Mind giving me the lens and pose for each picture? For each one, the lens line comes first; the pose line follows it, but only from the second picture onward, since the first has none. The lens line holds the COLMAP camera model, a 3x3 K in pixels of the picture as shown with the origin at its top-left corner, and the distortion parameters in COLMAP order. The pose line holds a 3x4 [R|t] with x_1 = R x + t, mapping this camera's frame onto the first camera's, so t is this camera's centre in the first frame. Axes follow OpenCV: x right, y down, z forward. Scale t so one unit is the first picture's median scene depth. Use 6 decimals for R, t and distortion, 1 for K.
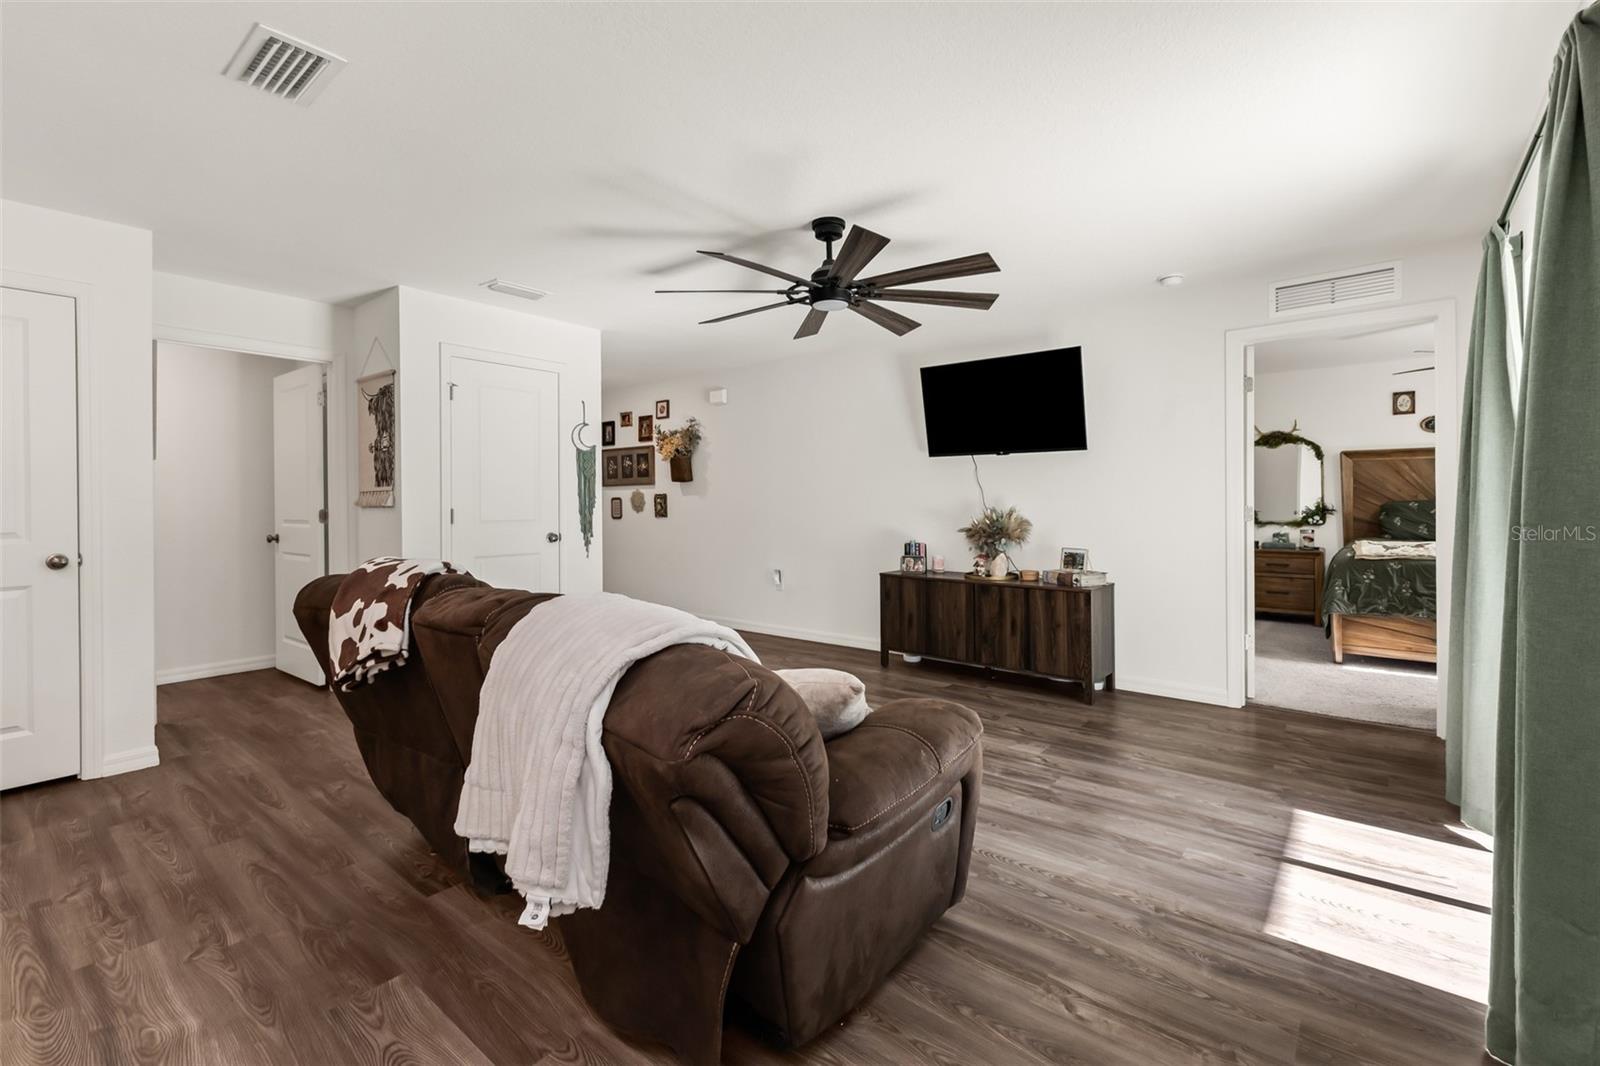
lens RADIAL K [[722.3, 0, 772.6], [0, 722.3, 511.5], [0, 0, 1]] dist [0.003793, 0.000136]
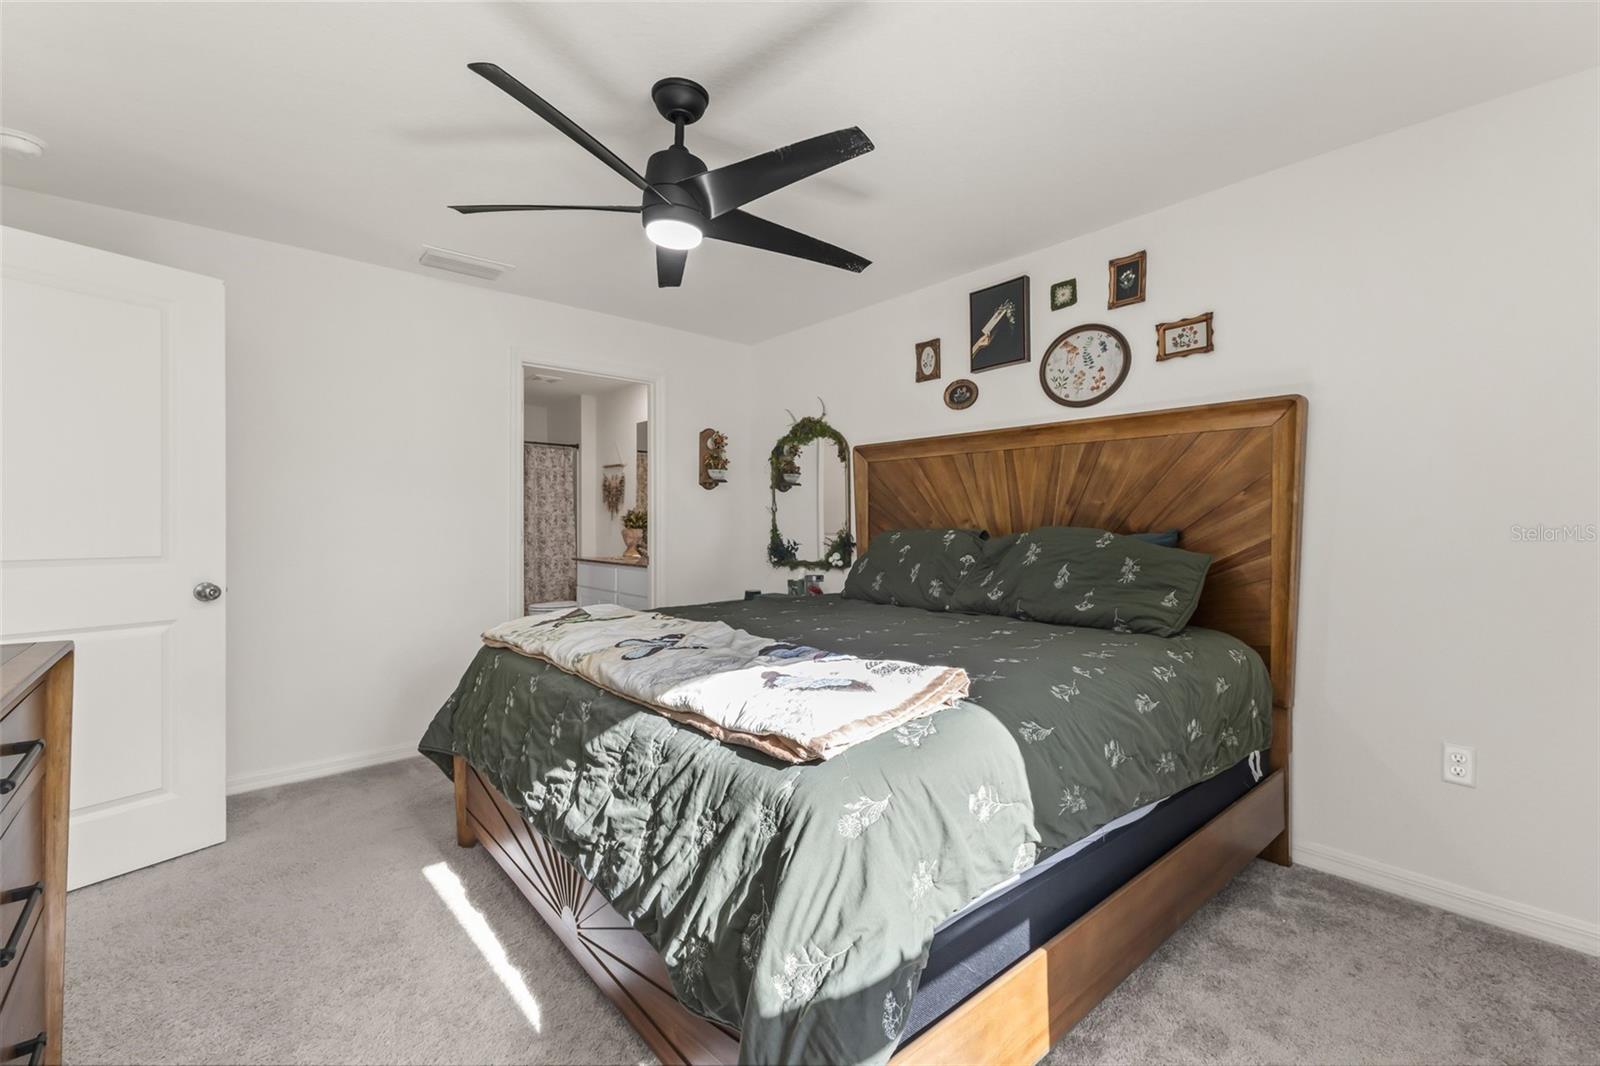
lens RADIAL K [[696.9, 0, 796.5], [0, 696.9, 527.6], [0, 0, 1]] dist [0.016955, 0.000030]
pose [[0.988779, 0.009548, -0.149079, 1.054553], [-0.010772, 0.999915, -0.007407, -0.014109], [0.148995, 0.008930, 0.988798, 0.538269]]
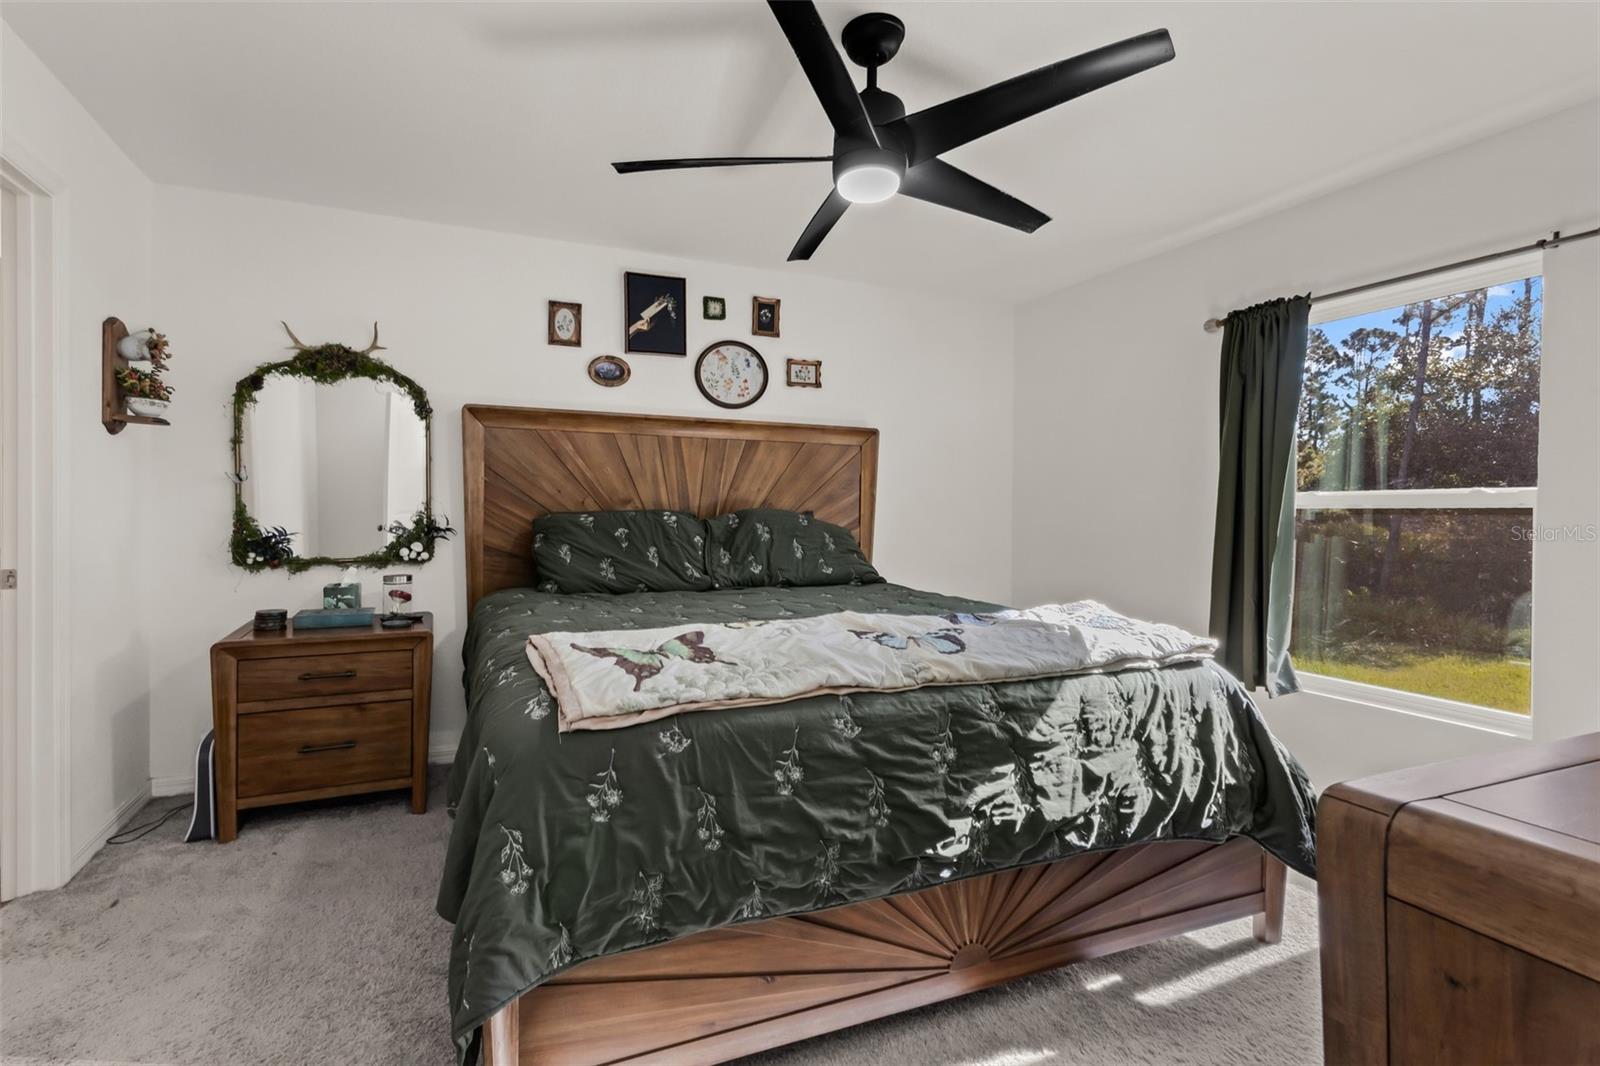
lens RADIAL K [[717.2, 0, 752.1], [0, 717.2, 512.2], [0, 0, 1]] dist [0.001374, 0.000011]
pose [[0.459627, 0.007987, 0.888076, 0.588955], [-0.000443, 0.999961, -0.008764, -0.012057], [-0.888112, 0.003635, 0.459613, 0.796462]]
